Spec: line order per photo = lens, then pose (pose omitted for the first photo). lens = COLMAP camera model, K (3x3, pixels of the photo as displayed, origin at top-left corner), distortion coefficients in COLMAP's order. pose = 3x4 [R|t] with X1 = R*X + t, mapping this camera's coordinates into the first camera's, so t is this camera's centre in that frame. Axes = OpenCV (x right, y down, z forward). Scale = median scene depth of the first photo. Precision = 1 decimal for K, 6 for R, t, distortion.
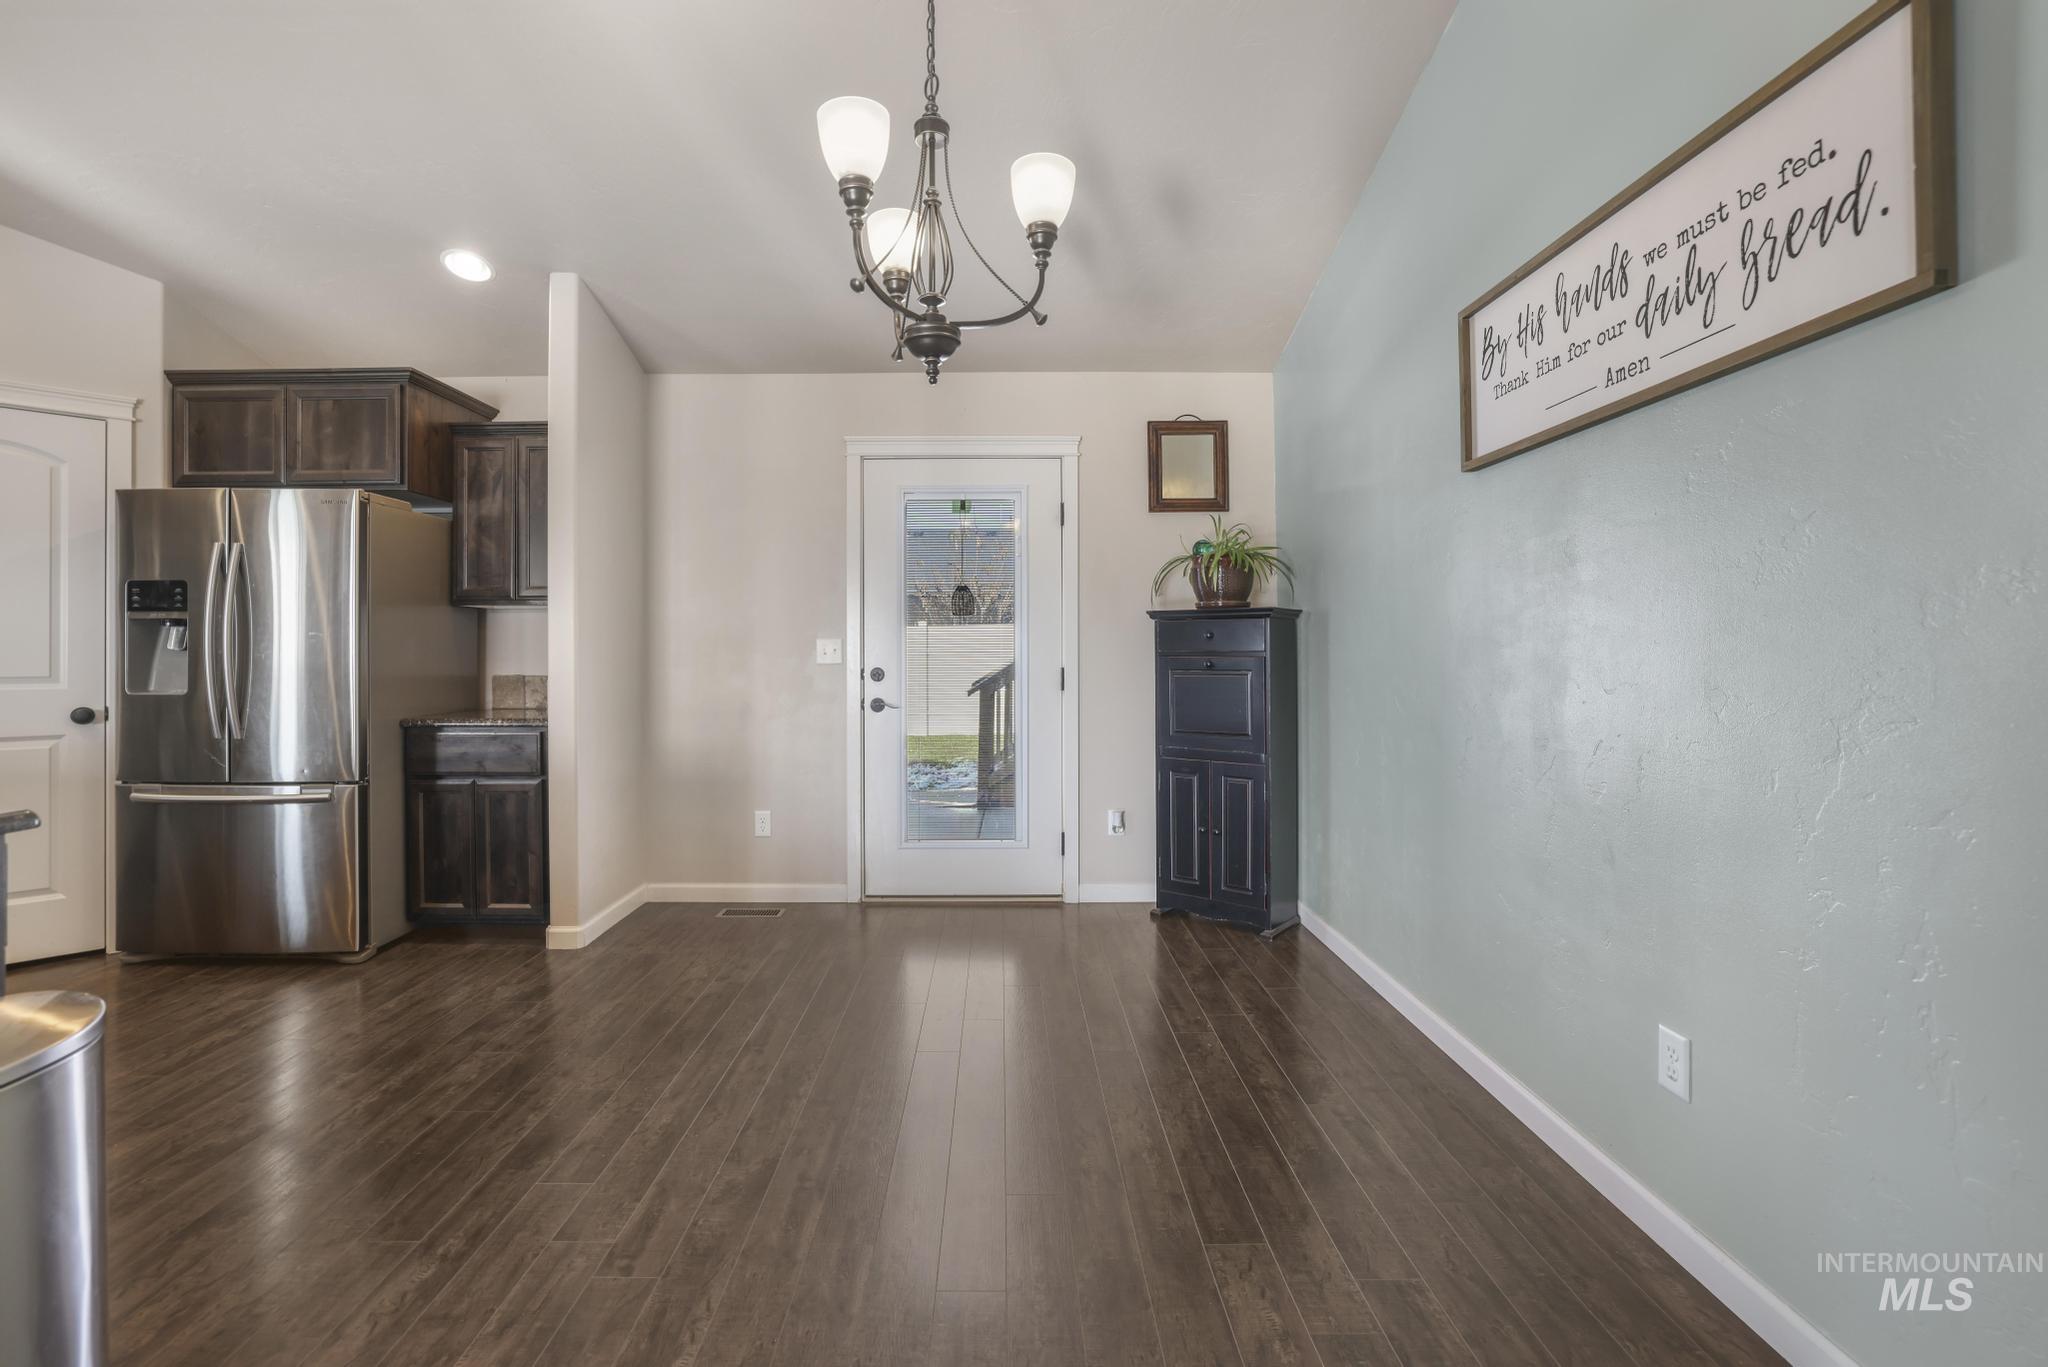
lens RADIAL K [[907.4, 0, 992.3], [0, 907.4, 650.3], [0, 0, 1]] dist [-0.037018, 0.011416]
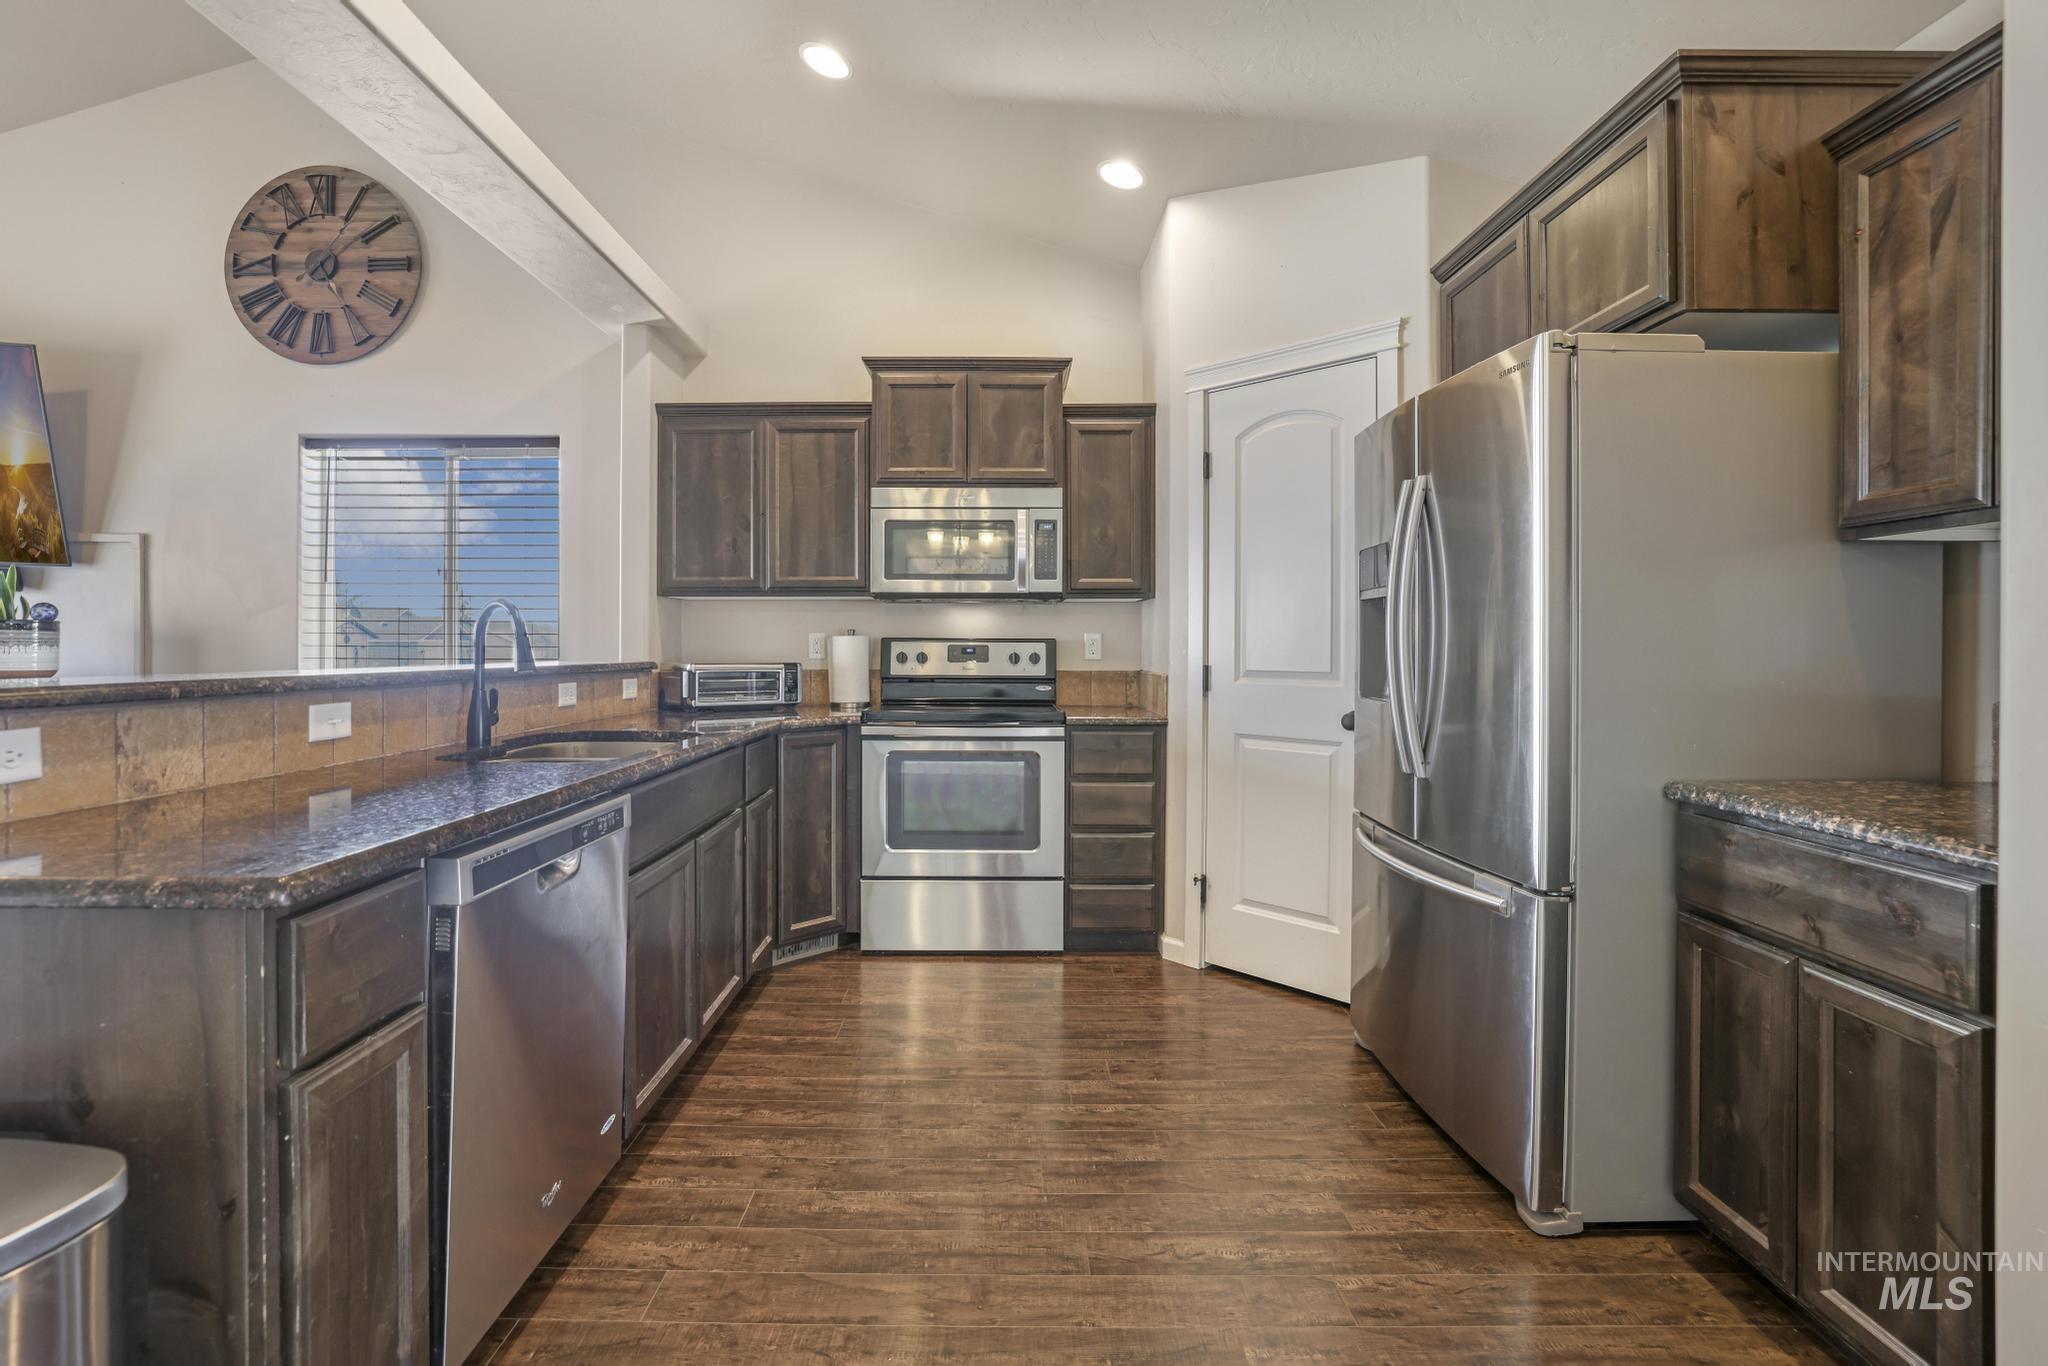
lens RADIAL K [[907.4, 0, 999.1], [0, 907.4, 644.8], [0, 0, 1]] dist [-0.037018, 0.011416]
pose [[0.001086, 0.002136, -0.999997, -0.174833], [-0.000004, 0.999998, 0.002136, 0.001295], [0.999999, 0.000002, 0.001086, 0.629783]]
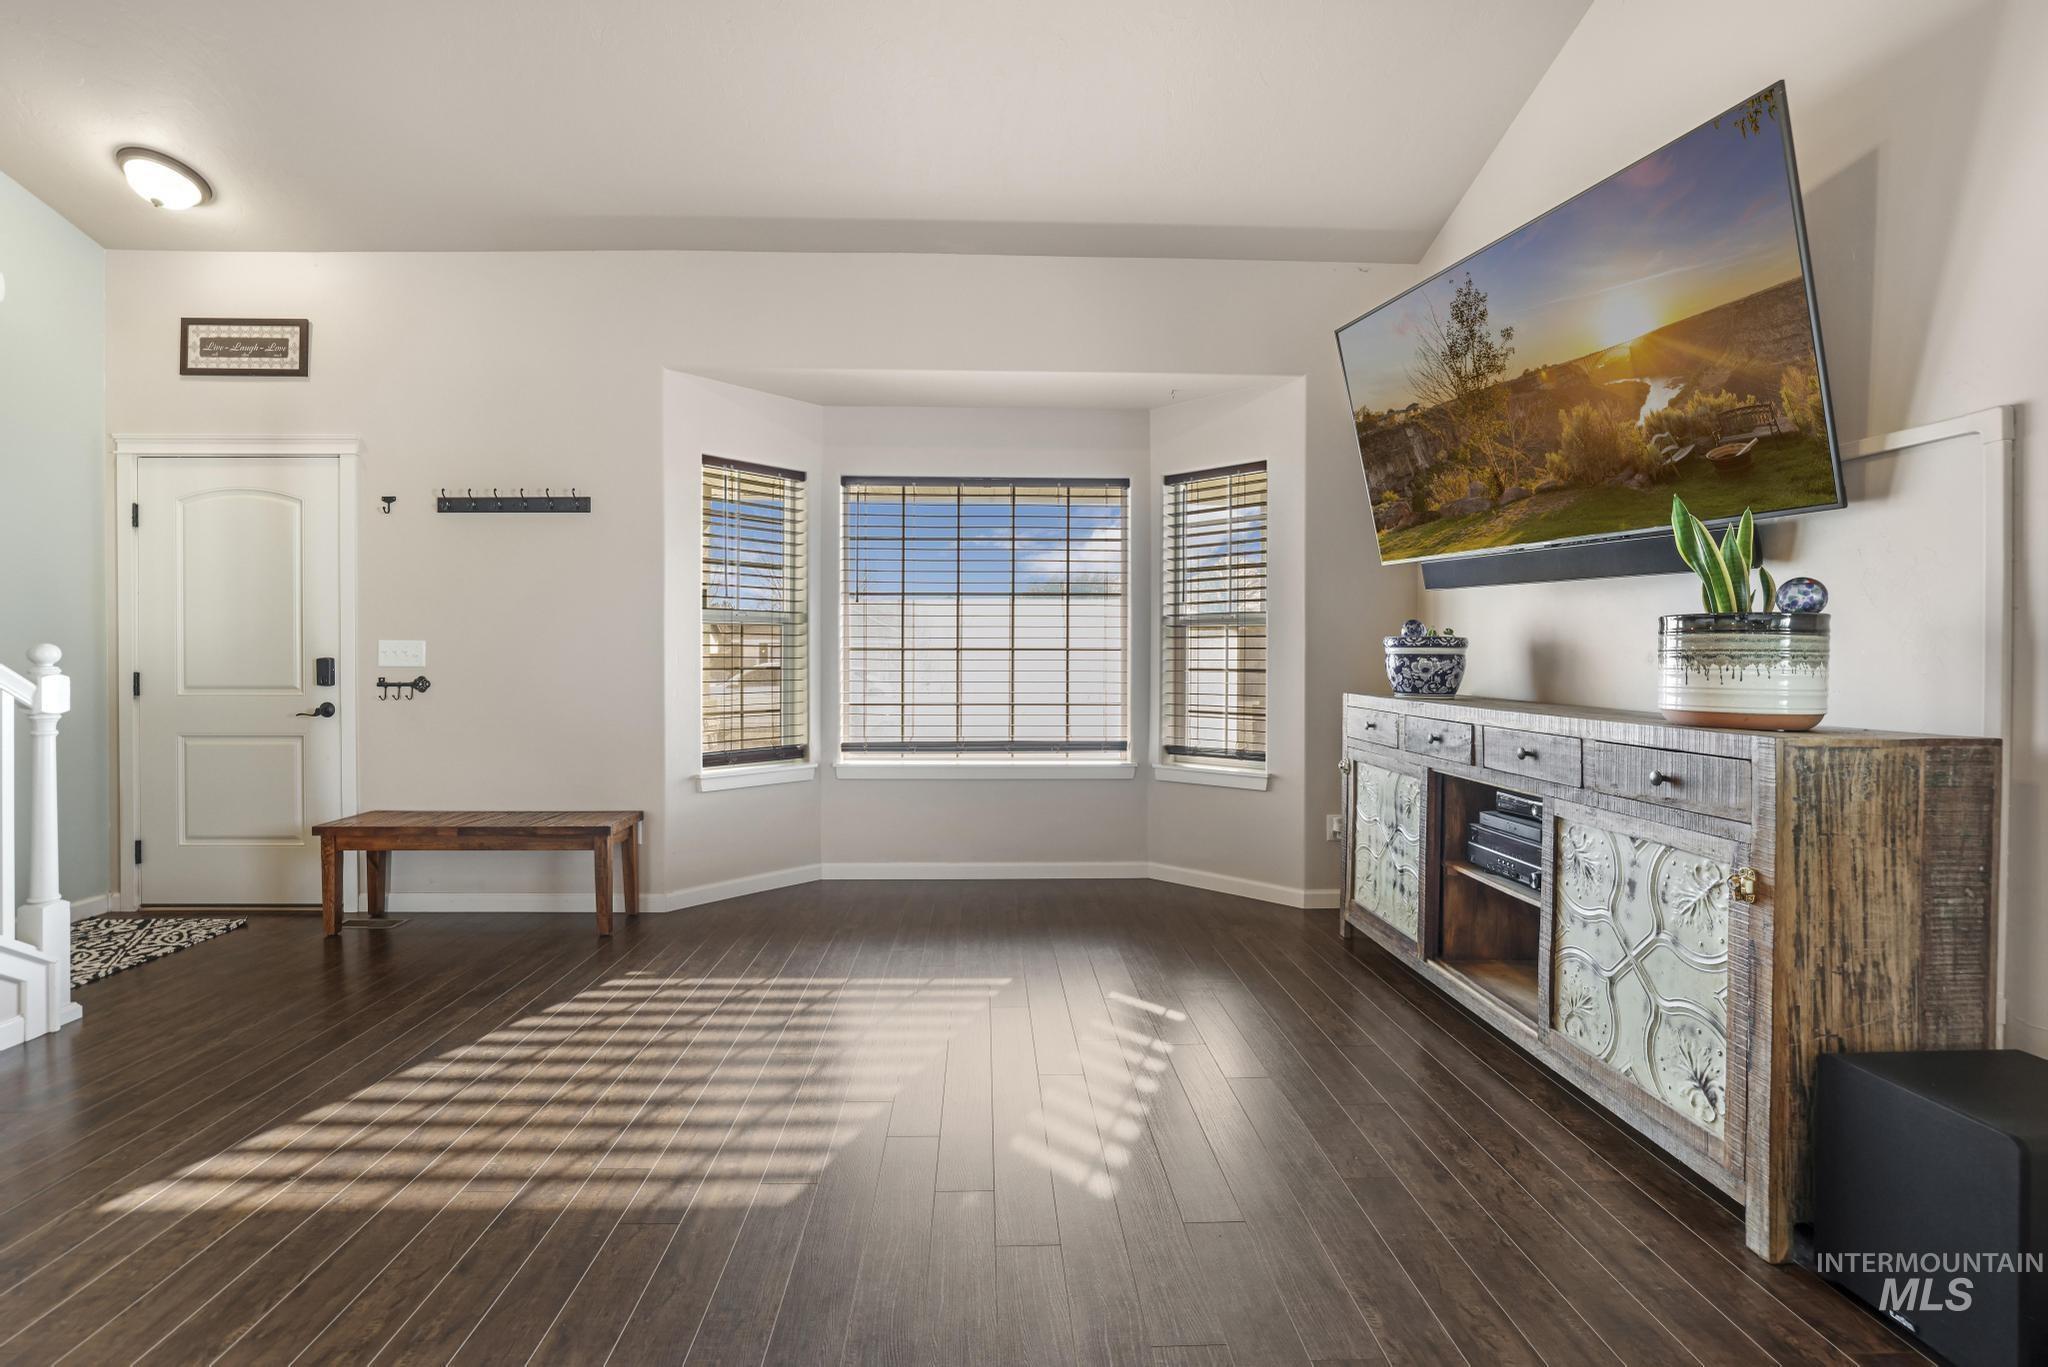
lens RADIAL K [[907.4, 0, 1010.6], [0, 907.4, 672.3], [0, 0, 1]] dist [-0.037018, 0.011416]
pose [[-0.999089, 0.002914, -0.042569, -0.733906], [0.002424, 0.999930, 0.011555, 0.002468], [0.042599, 0.011441, -0.999027, 0.001677]]
